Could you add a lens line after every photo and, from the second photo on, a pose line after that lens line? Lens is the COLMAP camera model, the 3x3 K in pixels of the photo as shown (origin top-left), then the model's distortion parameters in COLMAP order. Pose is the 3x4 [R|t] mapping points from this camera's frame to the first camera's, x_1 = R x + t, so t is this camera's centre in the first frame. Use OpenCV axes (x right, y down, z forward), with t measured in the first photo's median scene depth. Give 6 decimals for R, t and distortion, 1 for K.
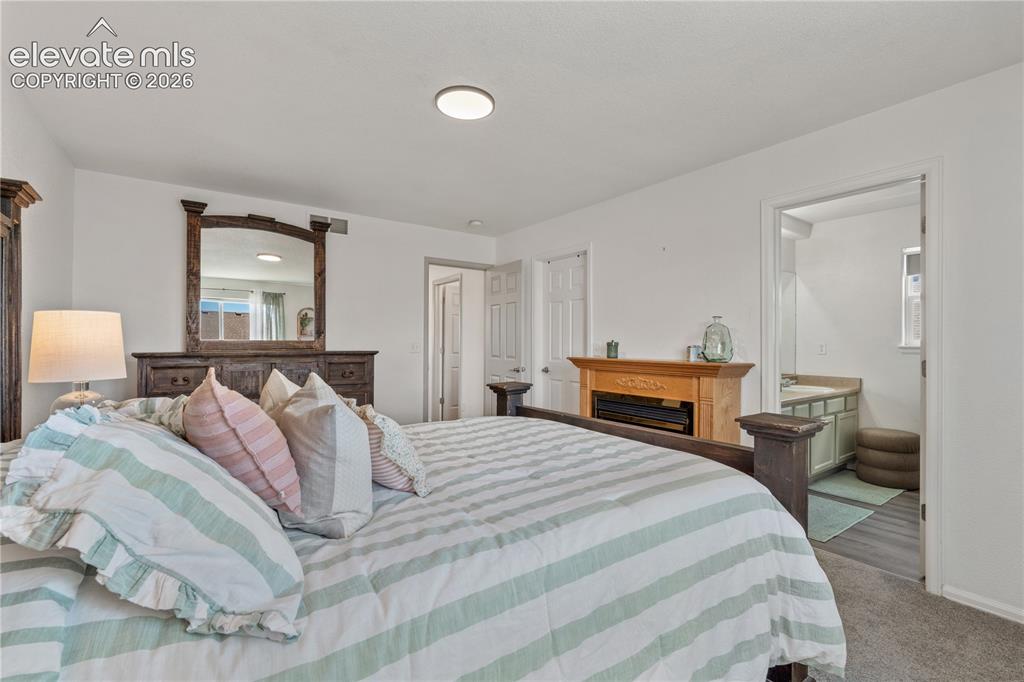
lens RADIAL K [[457.8, 0, 509.8], [0, 457.8, 341.6], [0, 0, 1]] dist [0.001921, -0.001381]
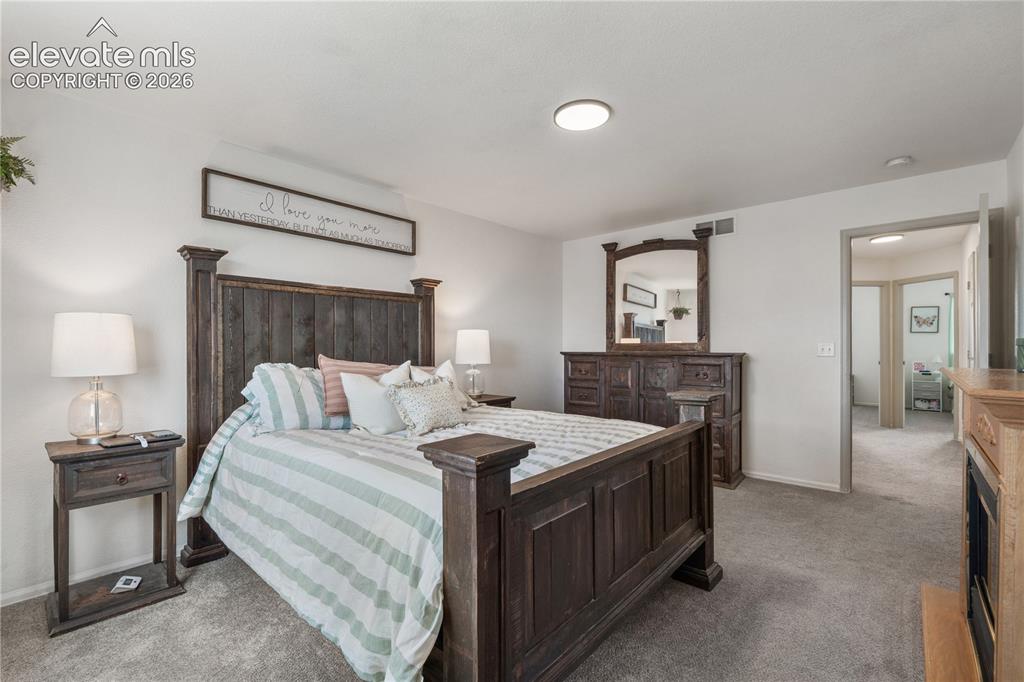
lens RADIAL K [[457.8, 0, 508.7], [0, 457.8, 345.5], [0, 0, 1]] dist [0.001921, -0.001381]
pose [[0.205889, -0.004285, -0.978566, 0.527337], [0.005978, 0.999977, -0.003121, 0.005561], [0.978557, -0.005207, 0.205910, 0.360679]]
